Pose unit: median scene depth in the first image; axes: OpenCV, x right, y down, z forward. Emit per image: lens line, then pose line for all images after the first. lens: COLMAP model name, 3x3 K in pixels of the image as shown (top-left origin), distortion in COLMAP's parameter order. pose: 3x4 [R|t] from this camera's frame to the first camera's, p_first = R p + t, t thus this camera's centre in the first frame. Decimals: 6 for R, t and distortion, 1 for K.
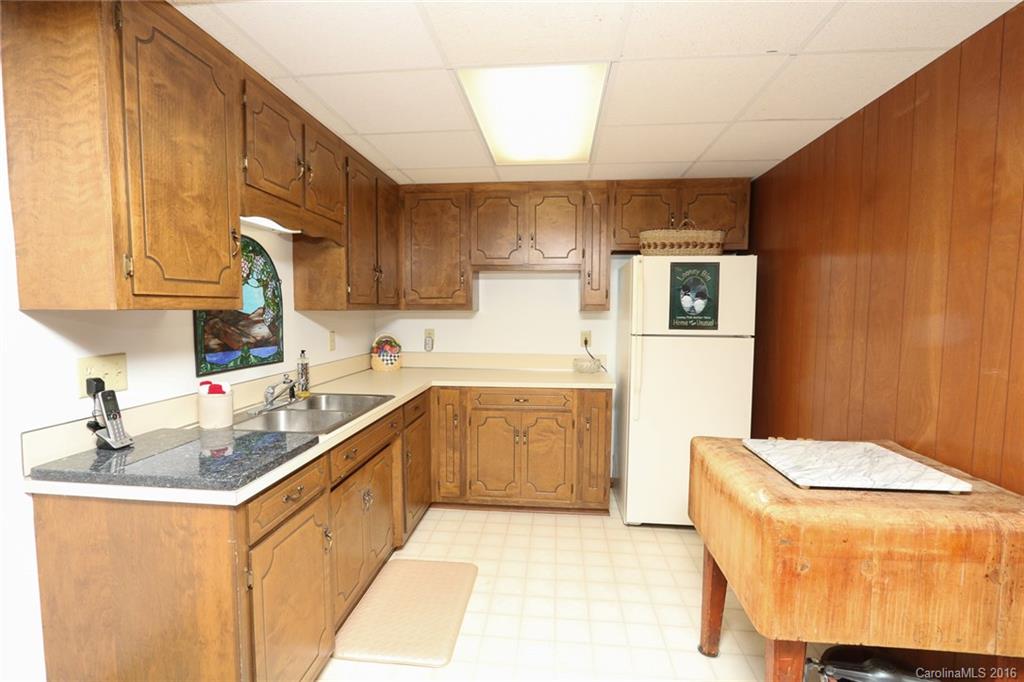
lens RADIAL K [[468.5, 0, 508.6], [0, 468.5, 342.5], [0, 0, 1]] dist [-0.015379, -0.000473]
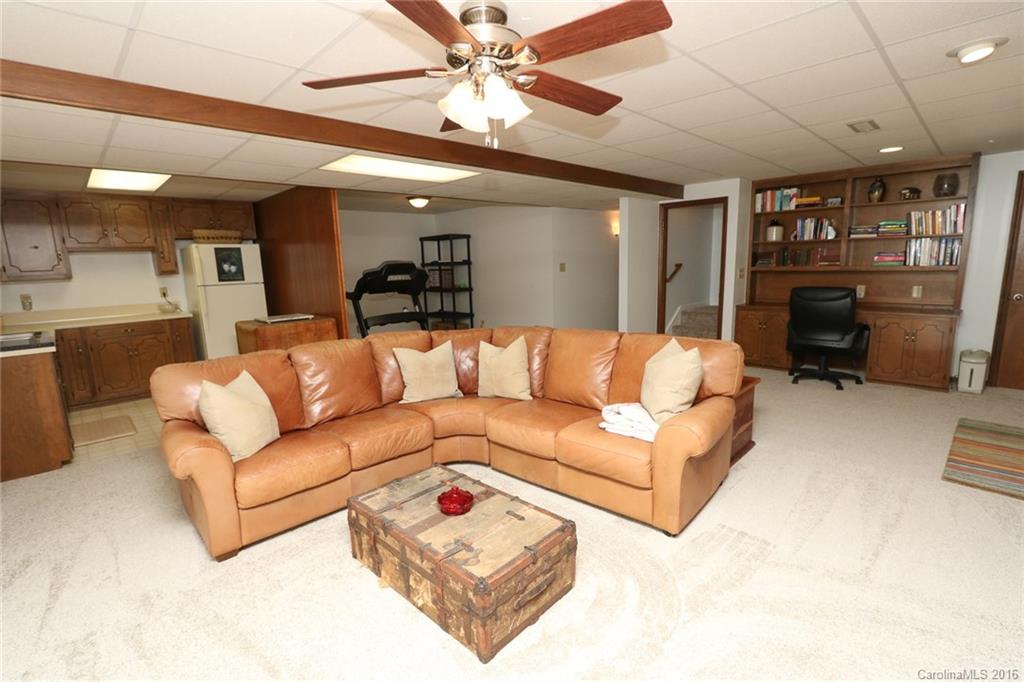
lens RADIAL K [[468.5, 0, 510.9], [0, 468.5, 345.9], [0, 0, 1]] dist [-0.015379, -0.000473]
pose [[0.635200, -0.161396, 0.755296, -0.371499], [0.088150, 0.986682, 0.136706, 0.073158], [-0.767301, -0.020257, 0.640967, -1.121310]]
